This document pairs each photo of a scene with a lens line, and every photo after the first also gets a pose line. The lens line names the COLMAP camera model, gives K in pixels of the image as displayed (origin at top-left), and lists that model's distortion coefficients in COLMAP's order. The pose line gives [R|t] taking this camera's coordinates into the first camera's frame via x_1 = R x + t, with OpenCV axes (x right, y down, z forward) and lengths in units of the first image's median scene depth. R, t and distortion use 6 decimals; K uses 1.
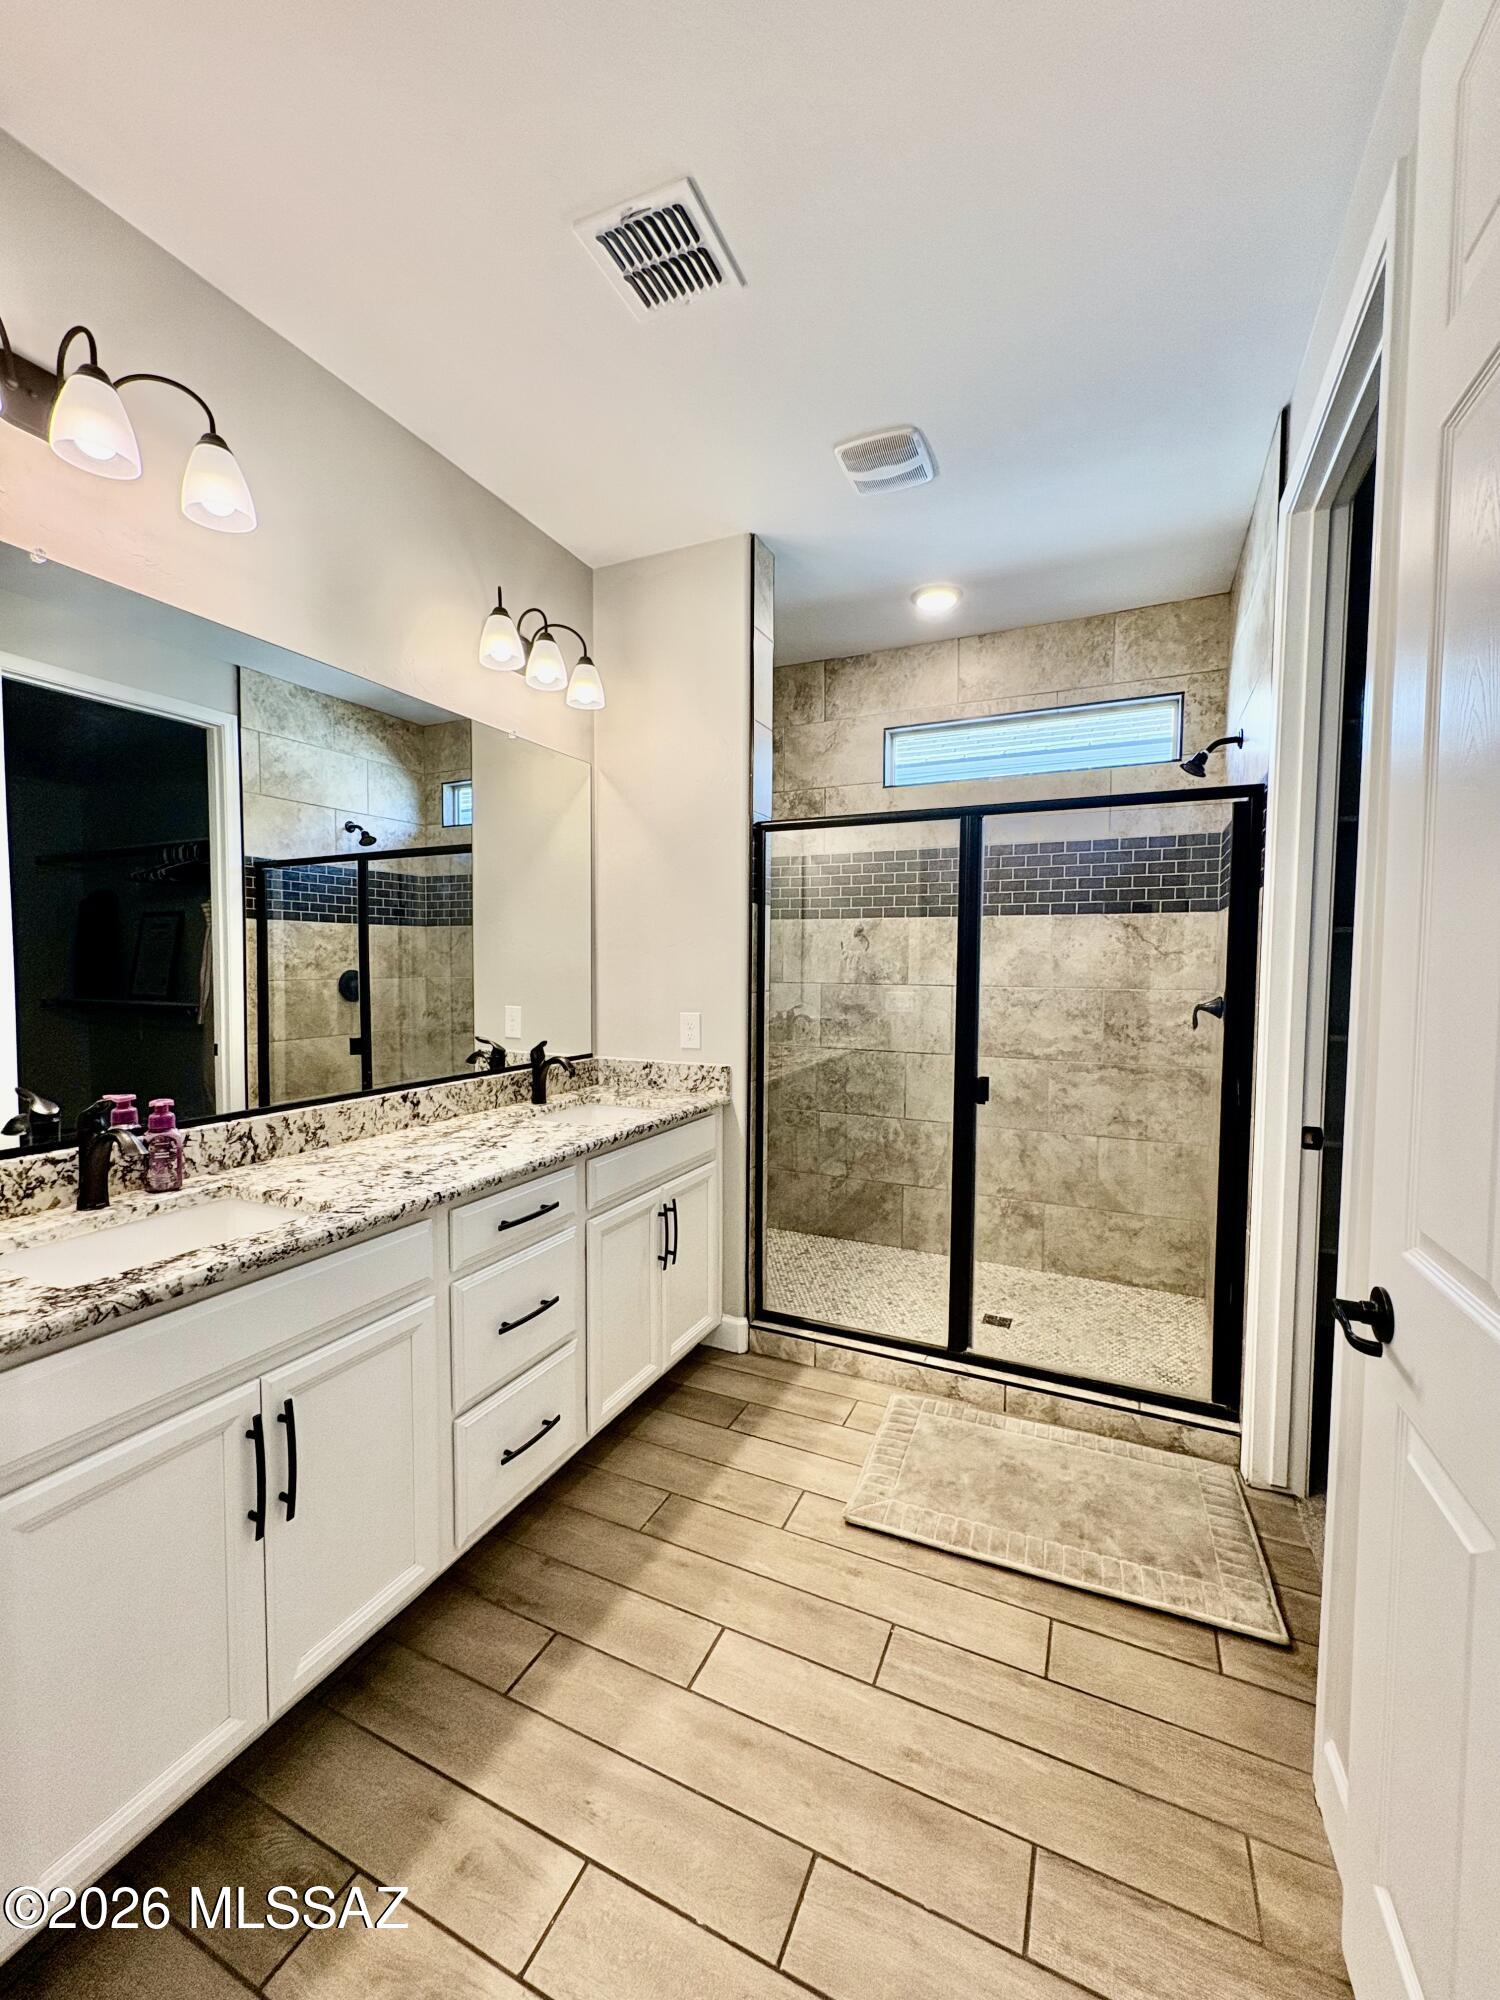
lens RADIAL K [[797.4, 0, 746.5], [0, 797.4, 1003.2], [0, 0, 1]] dist [-0.000706, 0.000837]
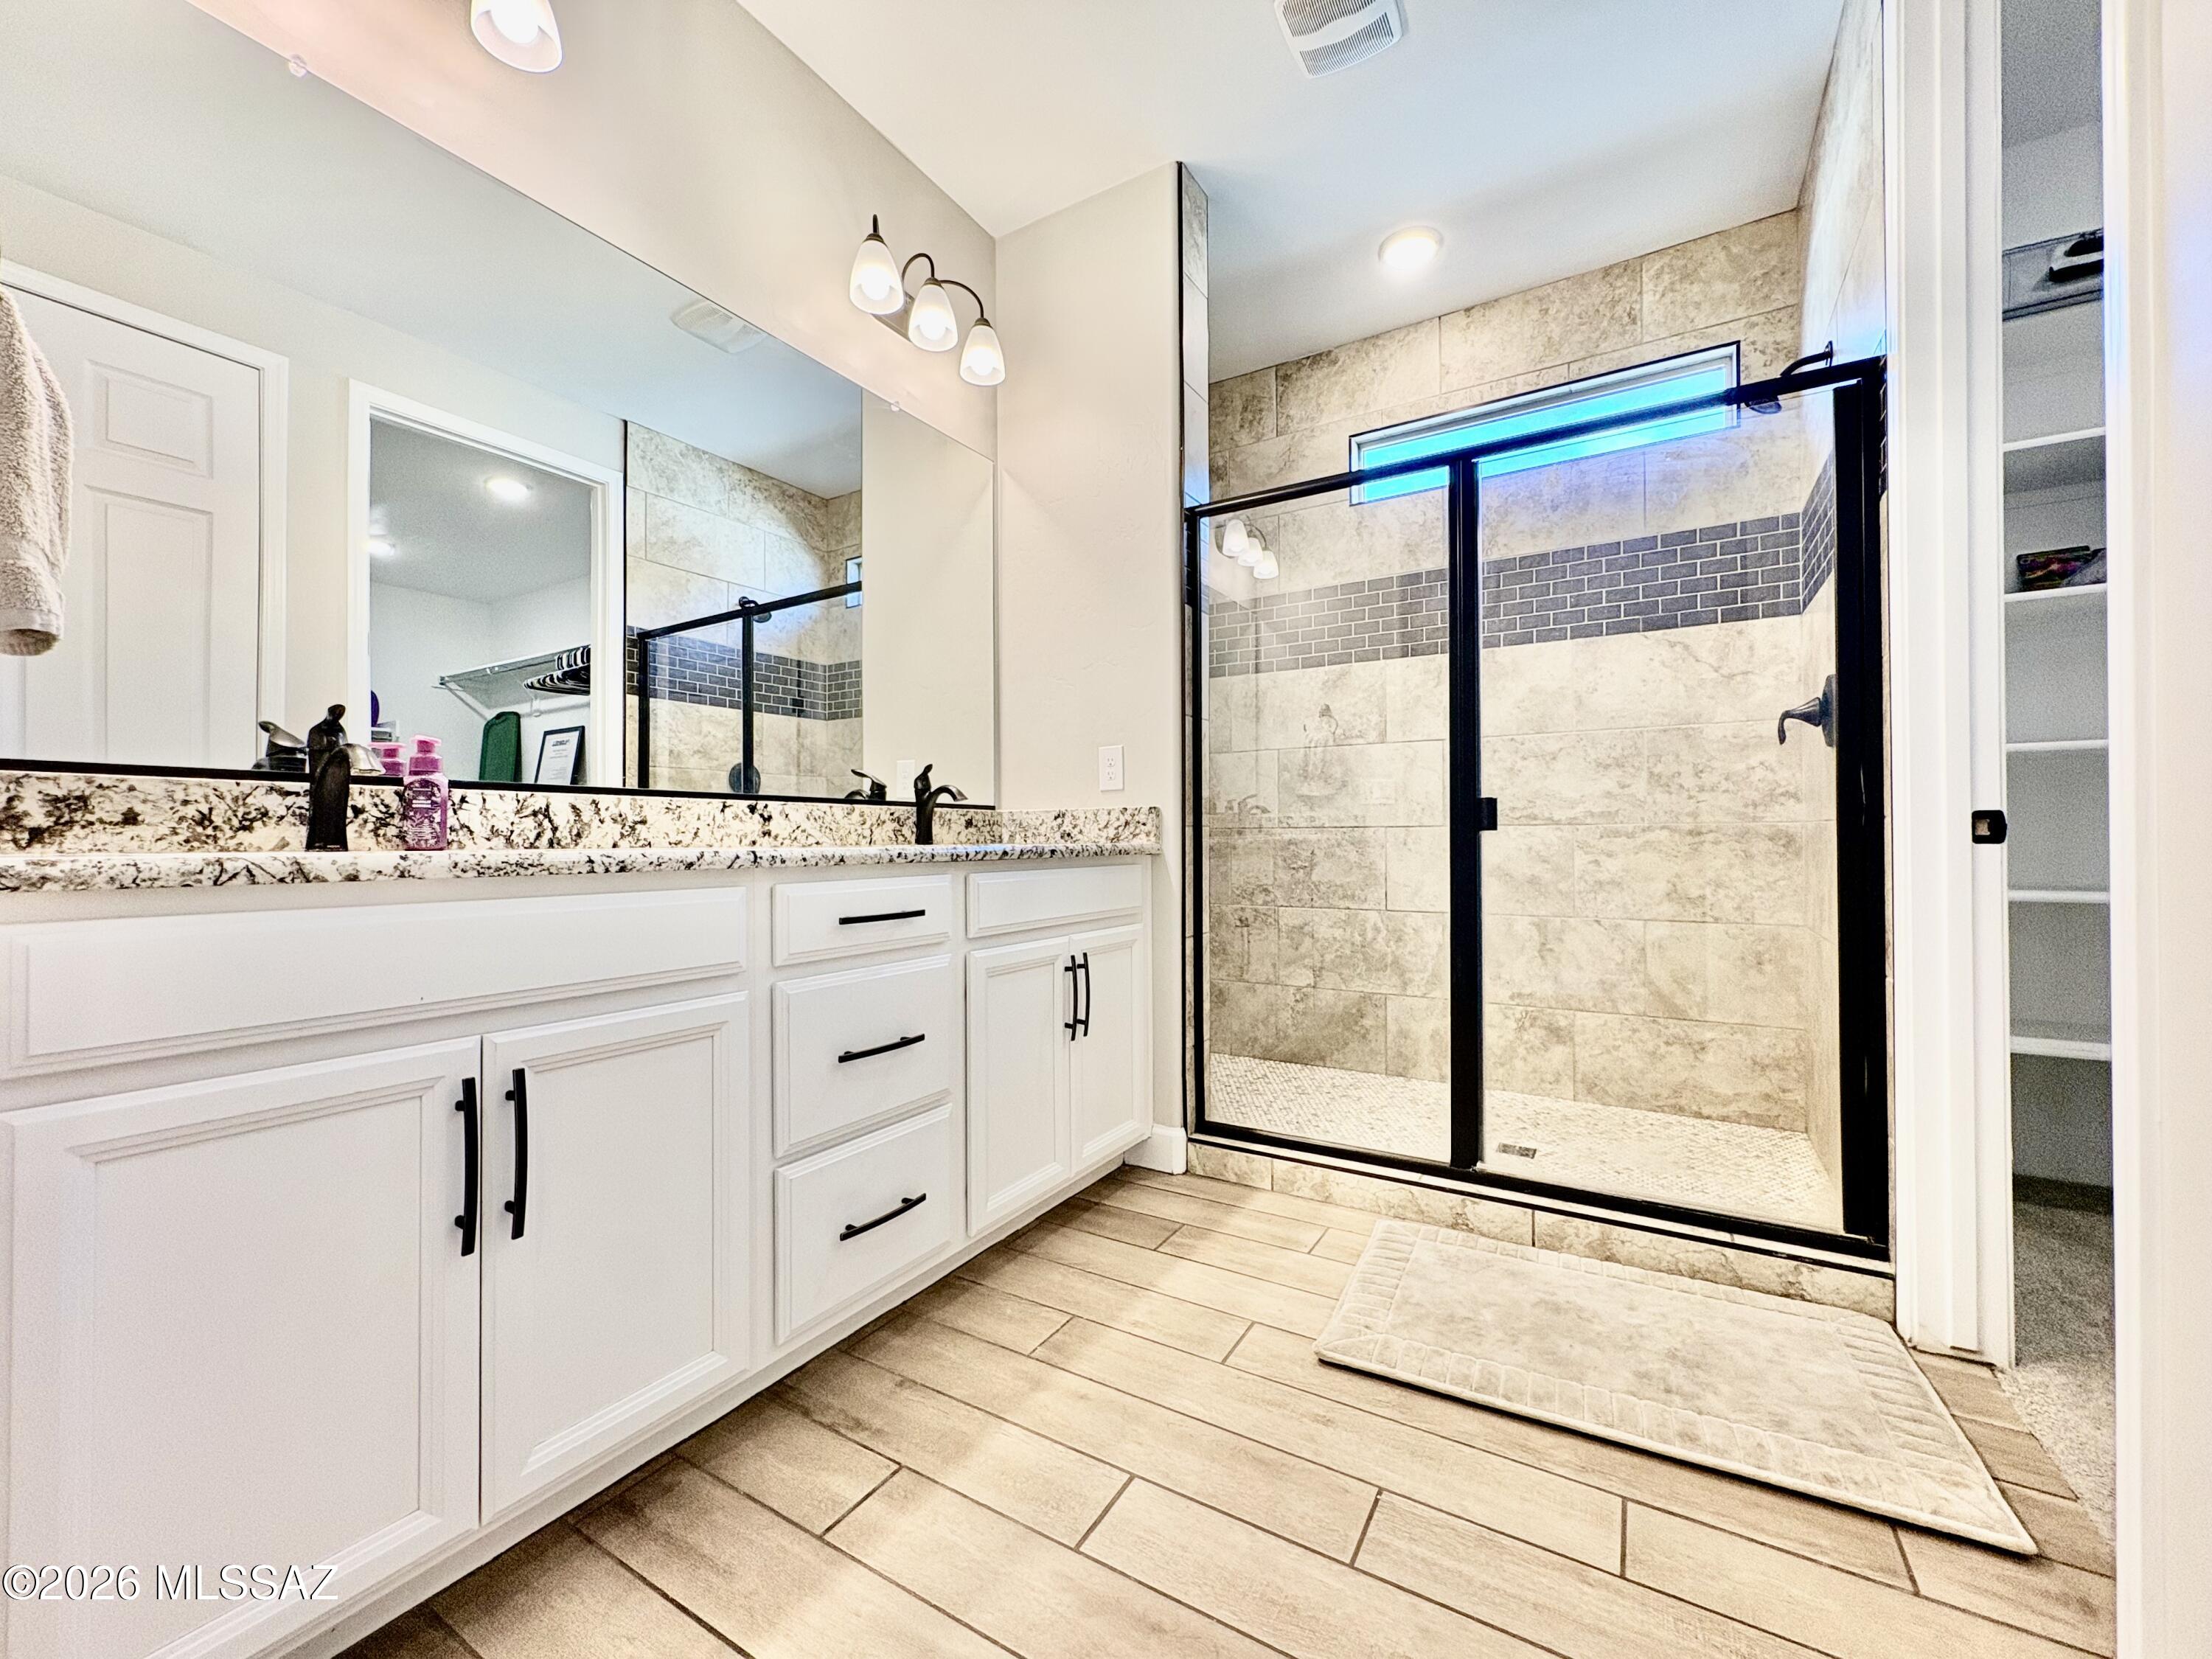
lens RADIAL K [[882.0, 0, 1110.1], [0, 882.0, 834.9], [0, 0, 1]] dist [-0.000706, 0.000837]
pose [[0.994168, -0.011680, -0.107212, 0.024716], [0.005460, 0.998295, -0.058122, 0.158898], [0.107708, 0.057198, 0.992536, 0.116586]]
